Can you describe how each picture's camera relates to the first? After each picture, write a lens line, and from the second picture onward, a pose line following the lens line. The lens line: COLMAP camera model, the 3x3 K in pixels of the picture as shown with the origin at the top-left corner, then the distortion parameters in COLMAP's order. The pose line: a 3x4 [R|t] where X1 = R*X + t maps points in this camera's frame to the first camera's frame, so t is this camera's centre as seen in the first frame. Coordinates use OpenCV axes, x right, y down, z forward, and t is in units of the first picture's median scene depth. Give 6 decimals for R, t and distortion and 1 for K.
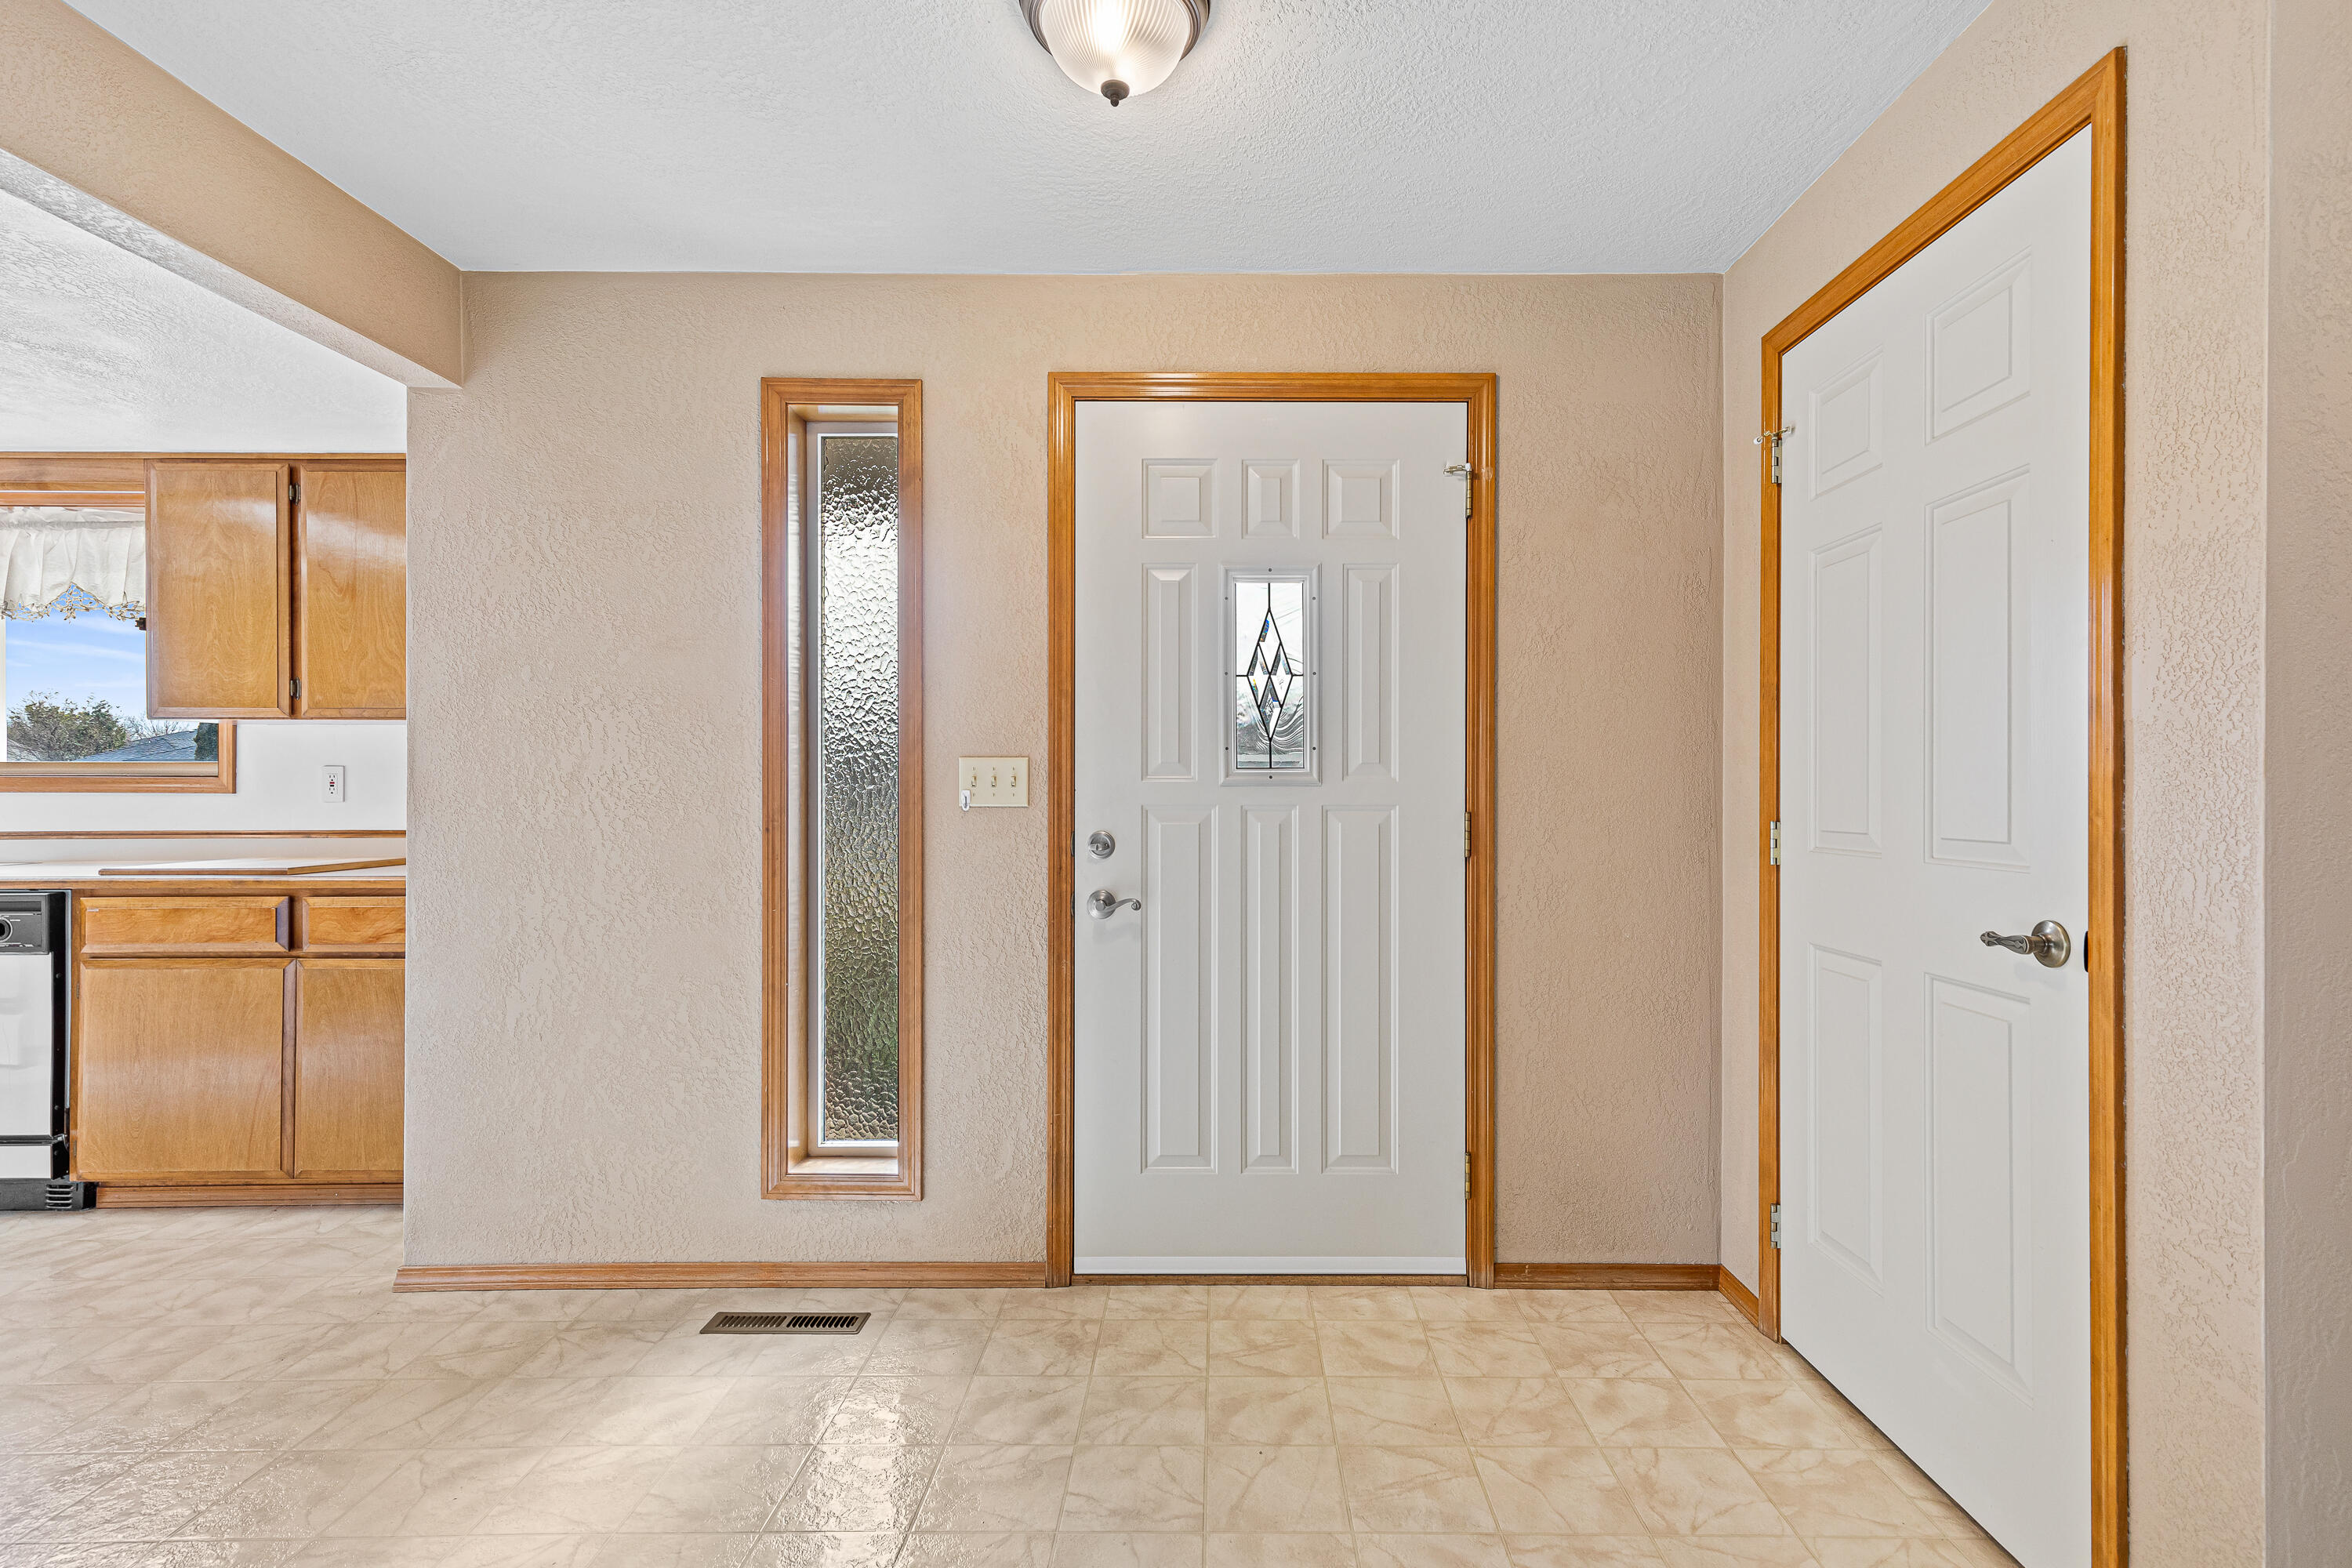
lens RADIAL K [[1073.2, 0, 1174.1], [0, 1073.2, 788.0], [0, 0, 1]] dist [0.011112, -0.003124]
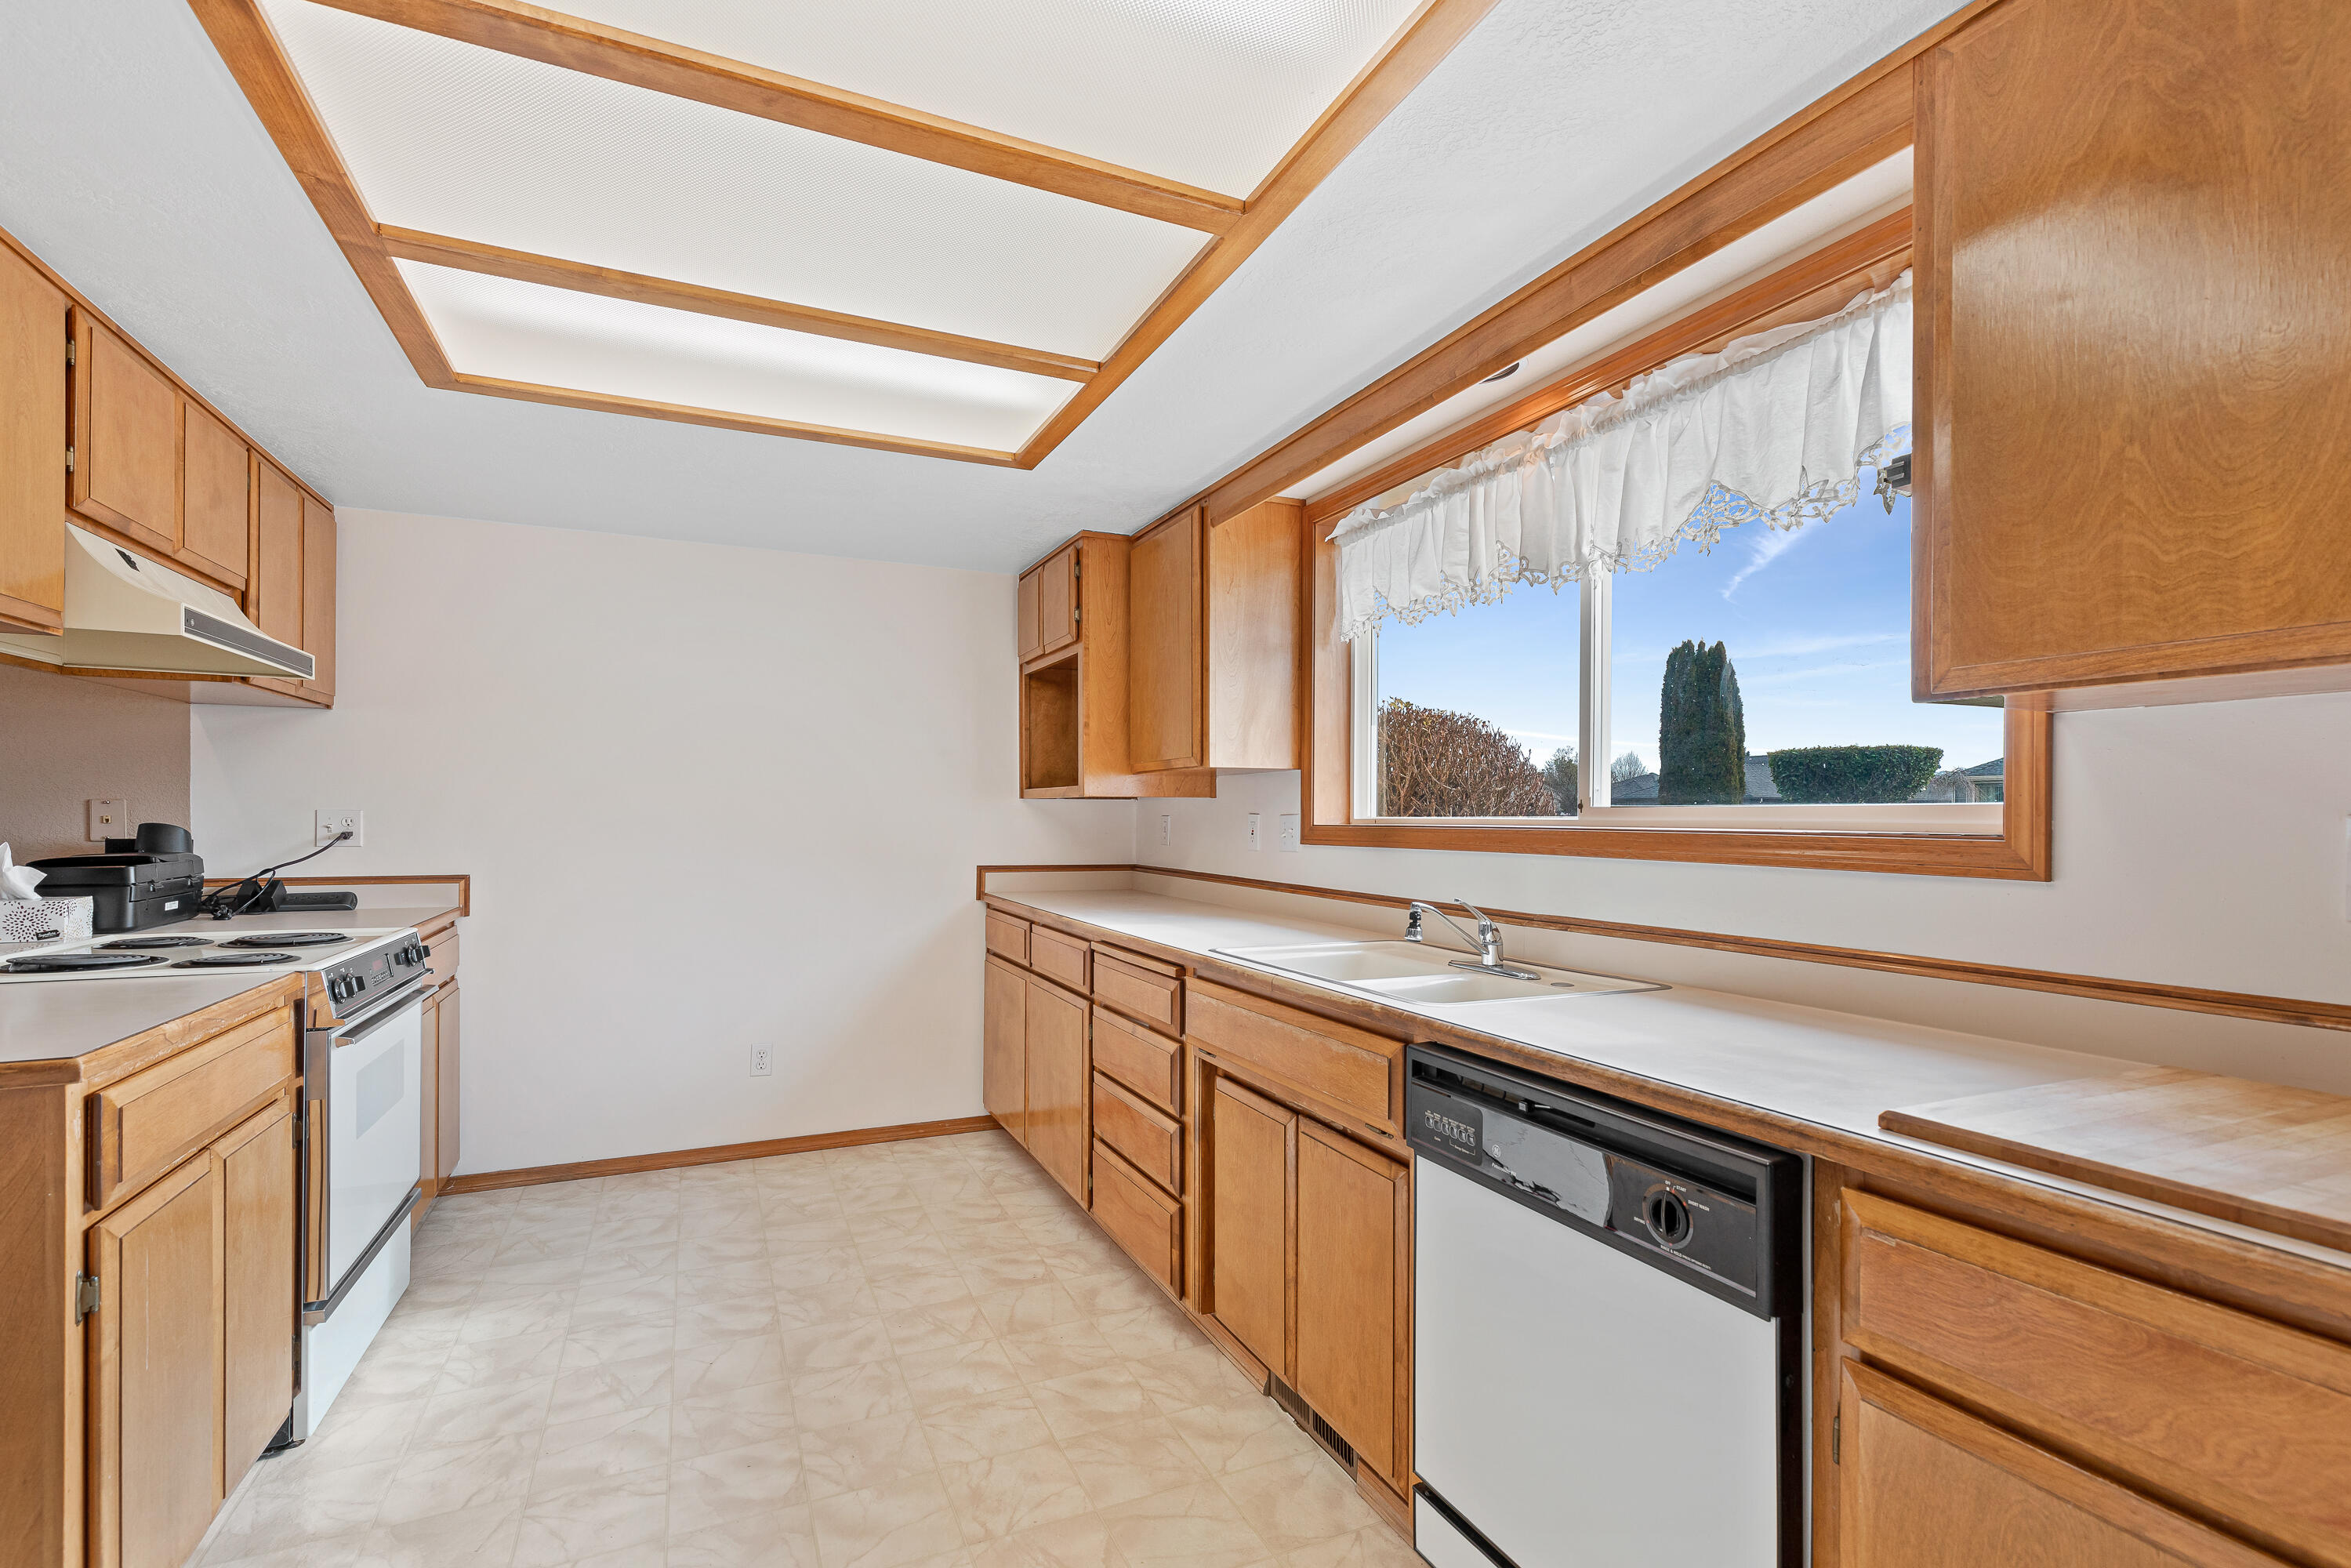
lens RADIAL K [[1072.8, 0, 1194.7], [0, 1072.8, 824.8], [0, 0, 1]] dist [0.011112, -0.003124]
pose [[0.423080, 0.003985, -0.906083, -0.704536], [-0.003555, 0.999990, 0.002739, -0.018380], [0.906085, 0.002062, 0.423090, 0.590546]]
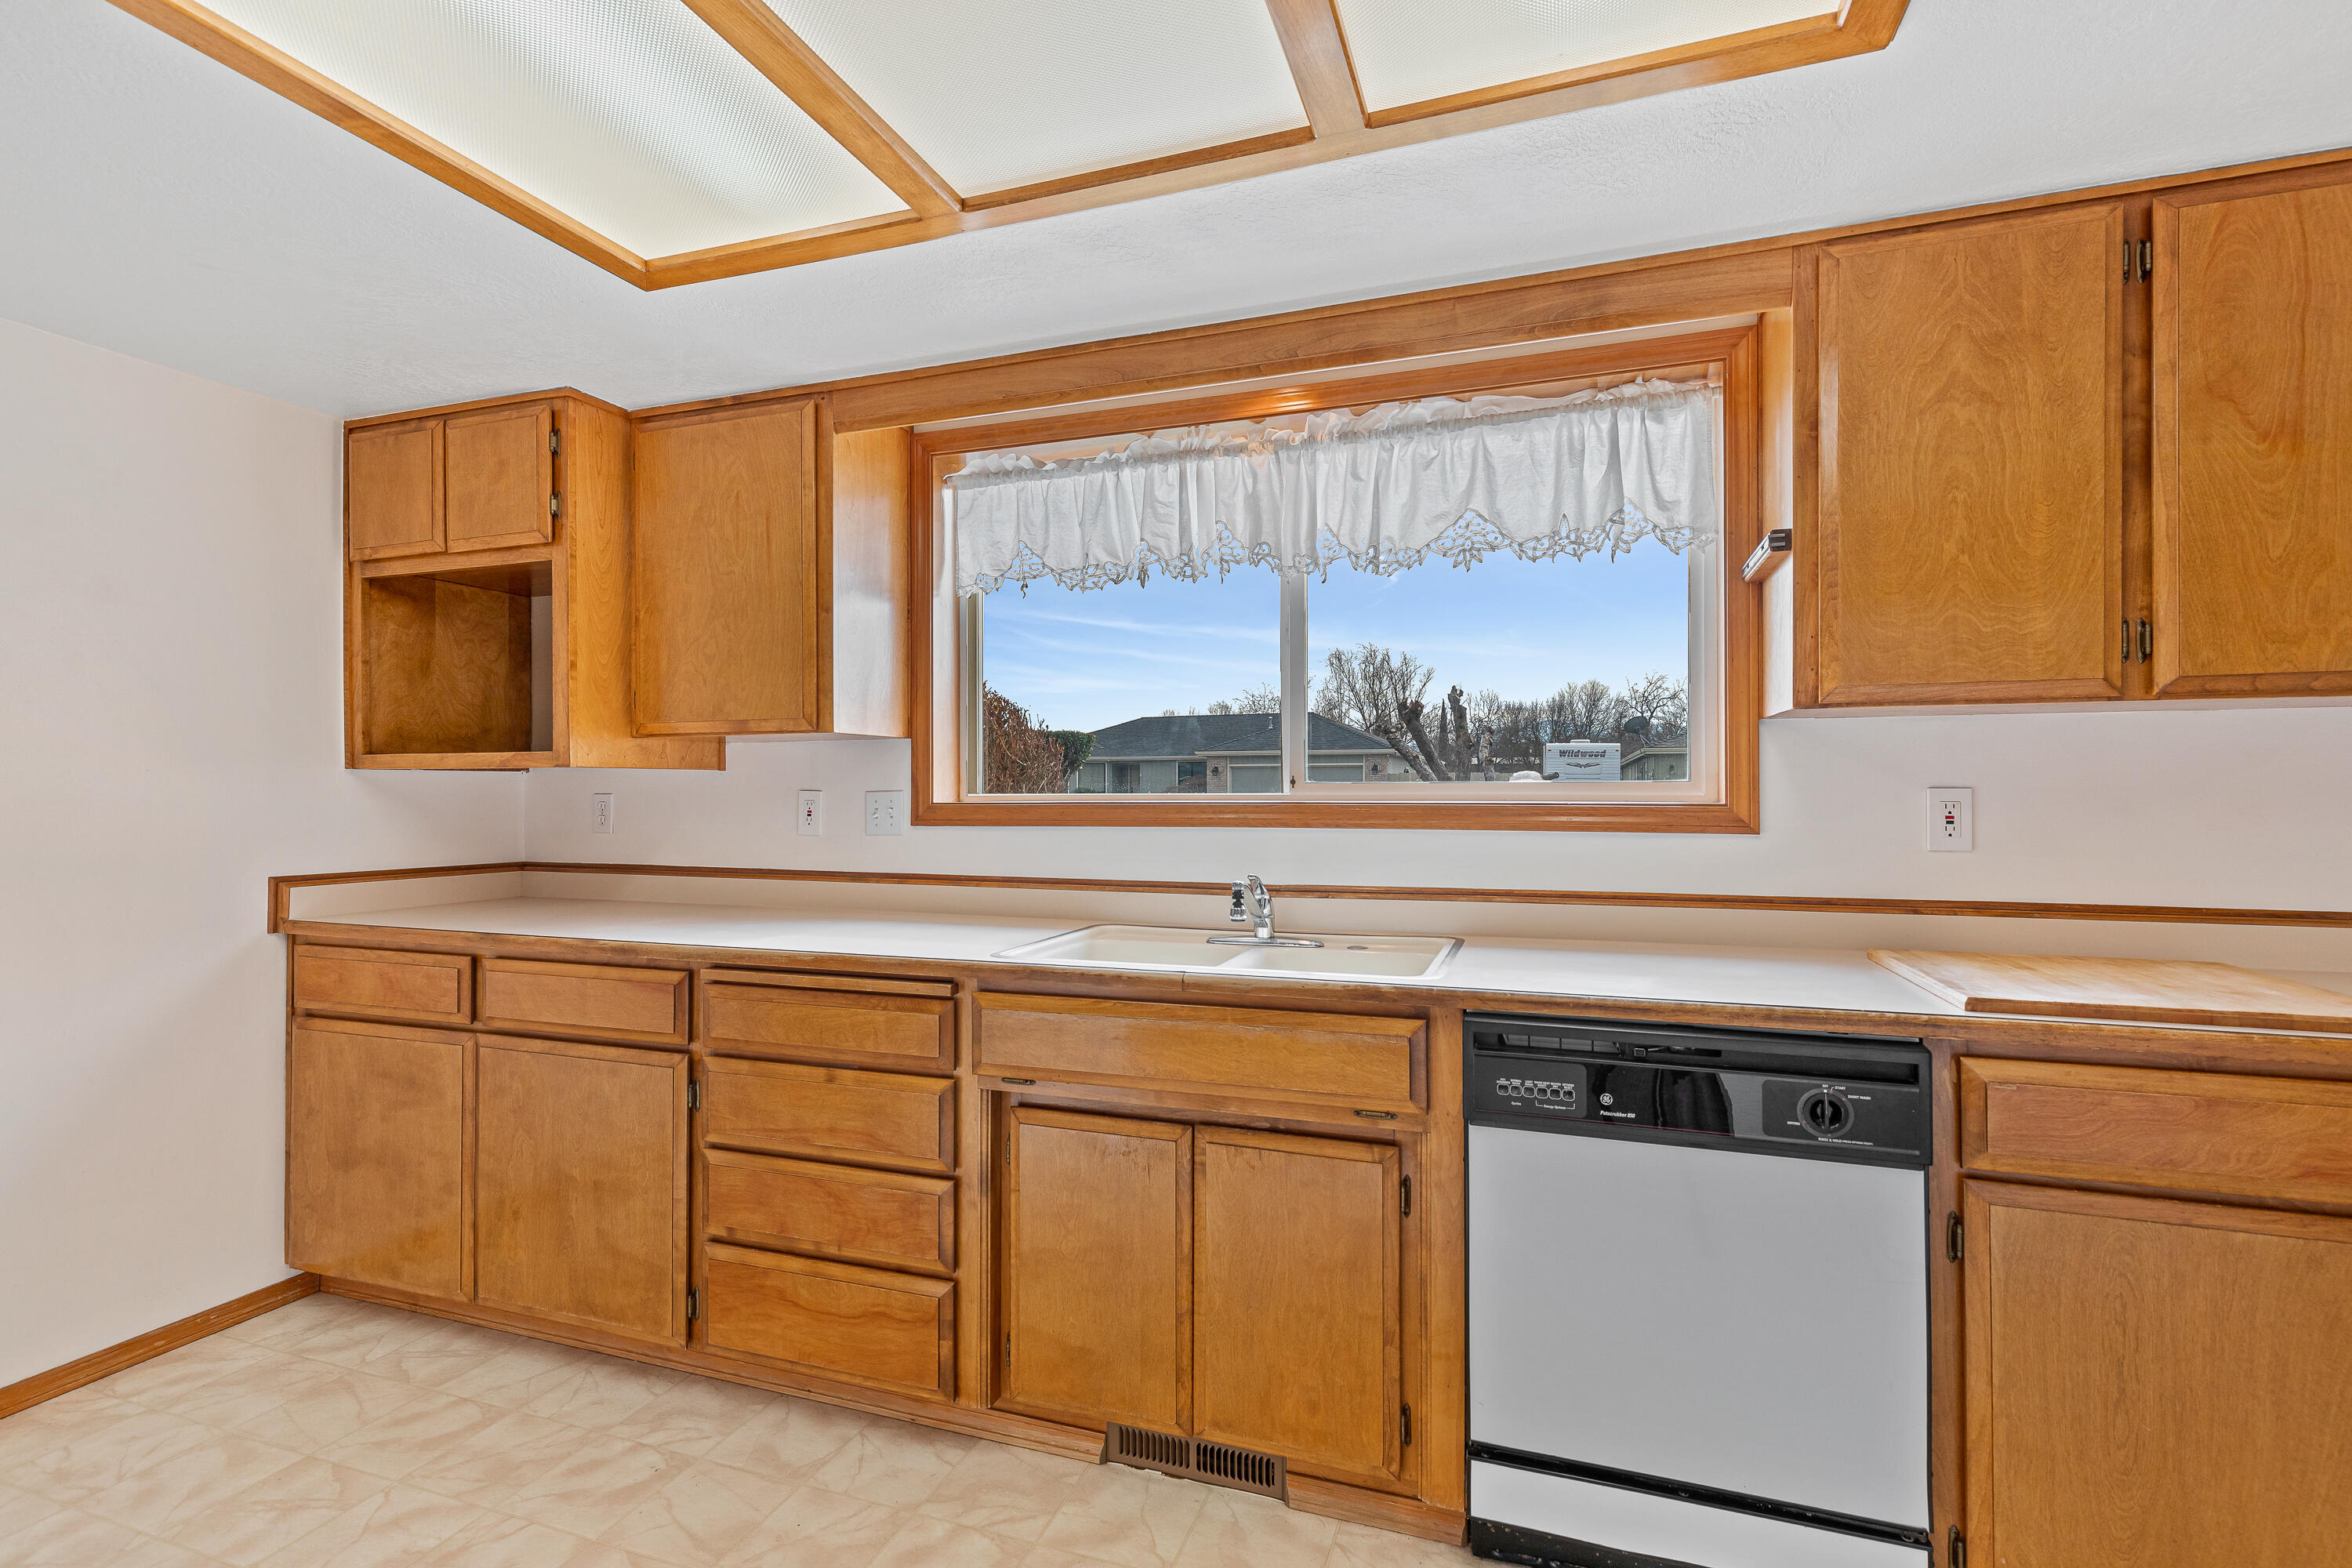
lens RADIAL K [[1073.2, 0, 1179.4], [0, 1073.2, 788.8], [0, 0, 1]] dist [0.011112, -0.003124]
pose [[0.945326, -0.007831, -0.326033, -1.081224], [0.006253, 0.999963, -0.005888, -0.021015], [0.326067, 0.003527, 0.945340, 0.368416]]
